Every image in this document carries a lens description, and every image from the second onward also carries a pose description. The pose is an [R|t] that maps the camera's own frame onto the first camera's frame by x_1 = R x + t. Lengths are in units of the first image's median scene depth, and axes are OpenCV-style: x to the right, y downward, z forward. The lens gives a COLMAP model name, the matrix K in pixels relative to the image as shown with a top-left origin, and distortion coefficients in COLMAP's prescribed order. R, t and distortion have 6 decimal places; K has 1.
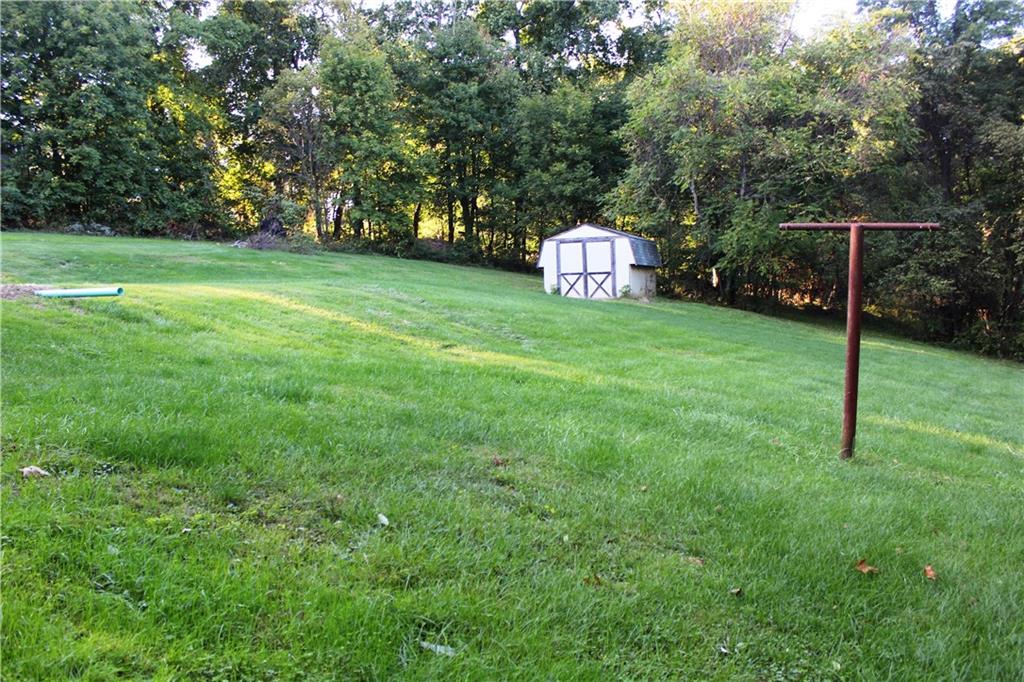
lens RADIAL K [[855.8, 0, 512.0], [0, 855.8, 341.0], [0, 0, 1]] dist [-0.165860, 0.150171]
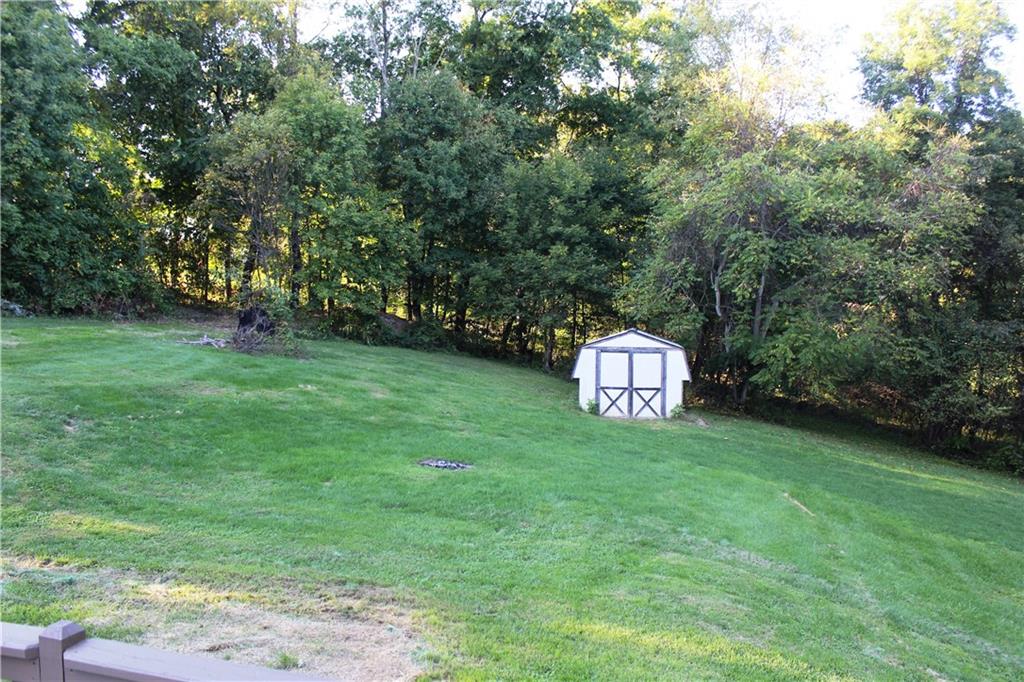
lens RADIAL K [[855.8, 0, 512.0], [0, 855.8, 341.0], [0, 0, 1]] dist [-0.165860, 0.150171]
pose [[0.974025, 0.031870, 0.224187, -0.225094], [-0.024885, 0.999115, -0.033914, -0.093758], [-0.225069, 0.027454, 0.973956, 0.176371]]
